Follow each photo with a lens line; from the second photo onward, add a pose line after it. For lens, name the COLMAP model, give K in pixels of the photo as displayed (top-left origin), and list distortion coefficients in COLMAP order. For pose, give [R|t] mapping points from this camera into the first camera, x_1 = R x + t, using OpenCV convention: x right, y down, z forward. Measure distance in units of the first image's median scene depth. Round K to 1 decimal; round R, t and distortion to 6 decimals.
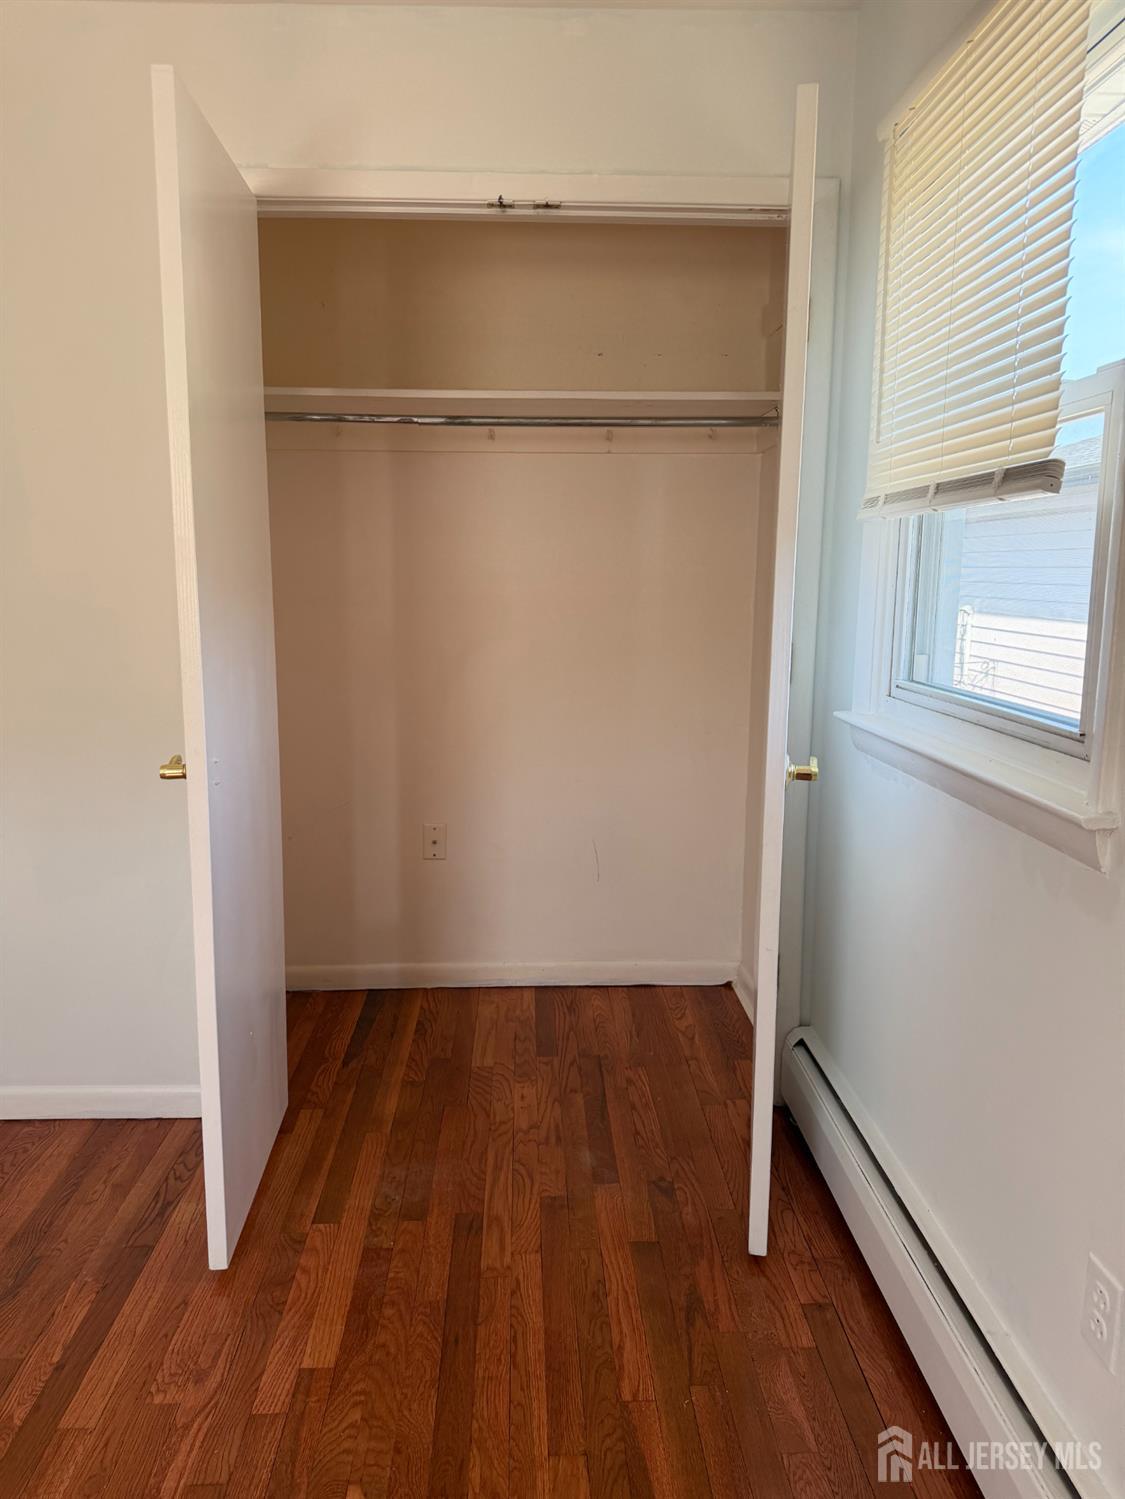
lens RADIAL K [[1068.5, 0, 564.1], [0, 1068.5, 744.0], [0, 0, 1]] dist [0.003336, 0.000715]
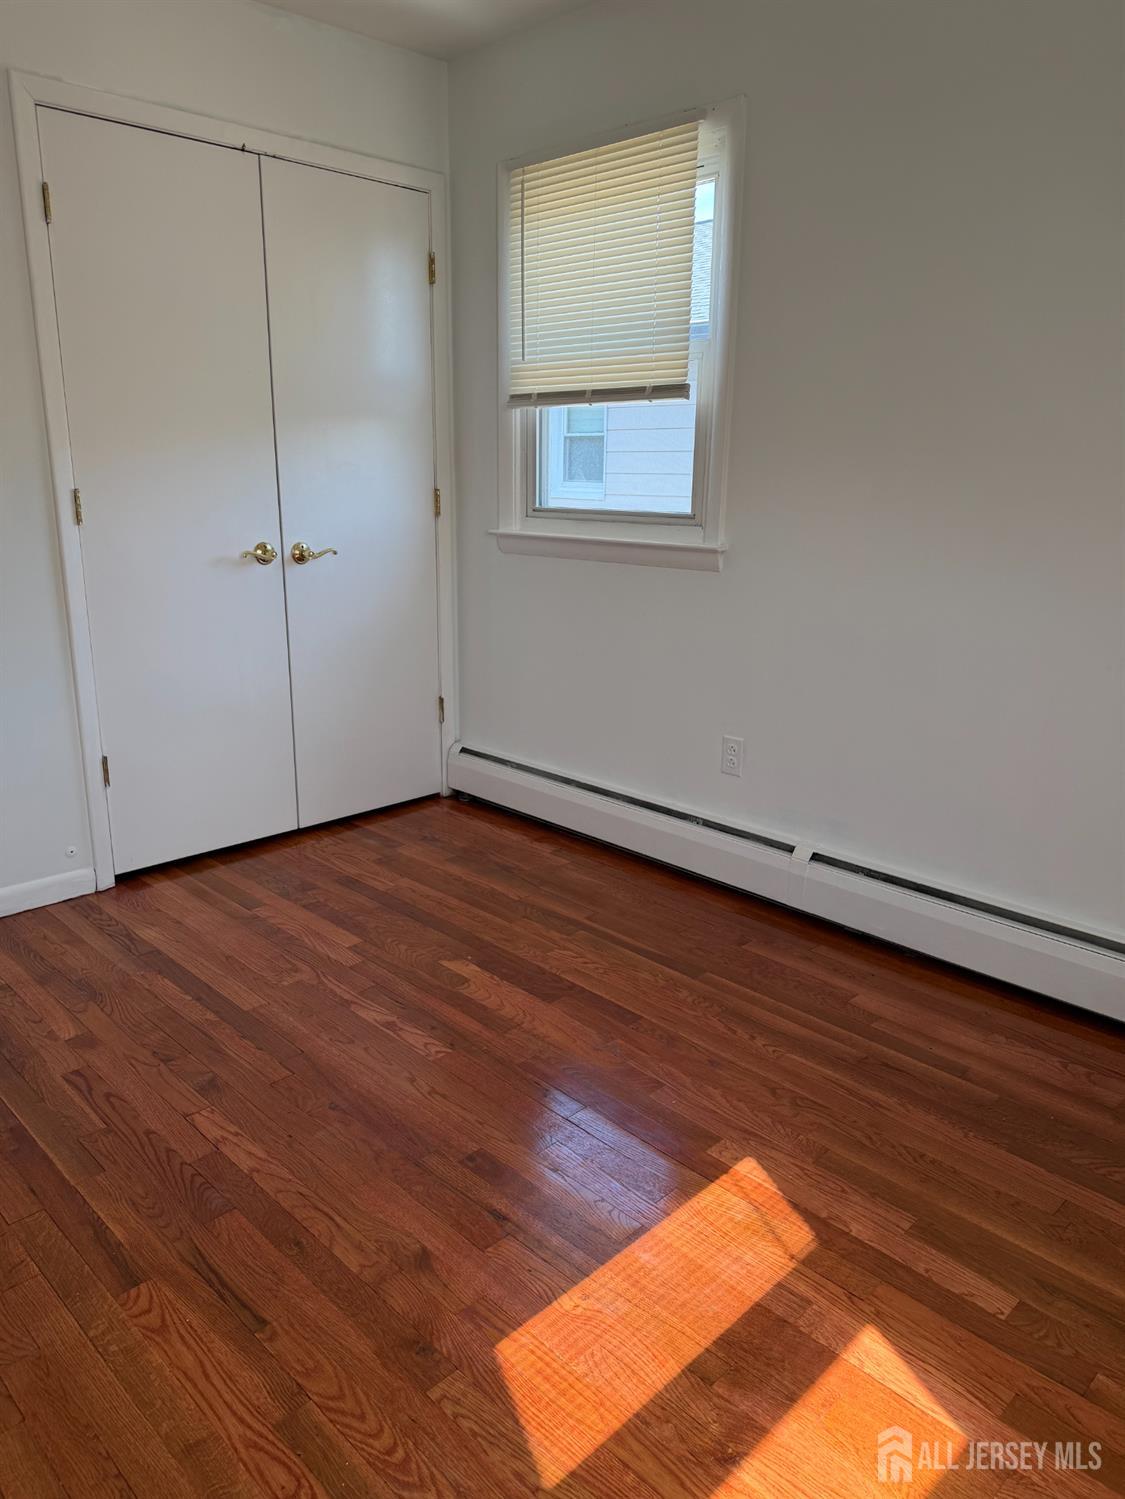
lens RADIAL K [[1054.2, 0, 561.4], [0, 1054.2, 763.7], [0, 0, 1]] dist [0.103845, -0.131575]
pose [[0.738595, -0.187697, 0.647493, -0.919455], [0.106765, 0.980905, 0.162560, 0.083646], [-0.665641, -0.050936, 0.744532, -0.357857]]
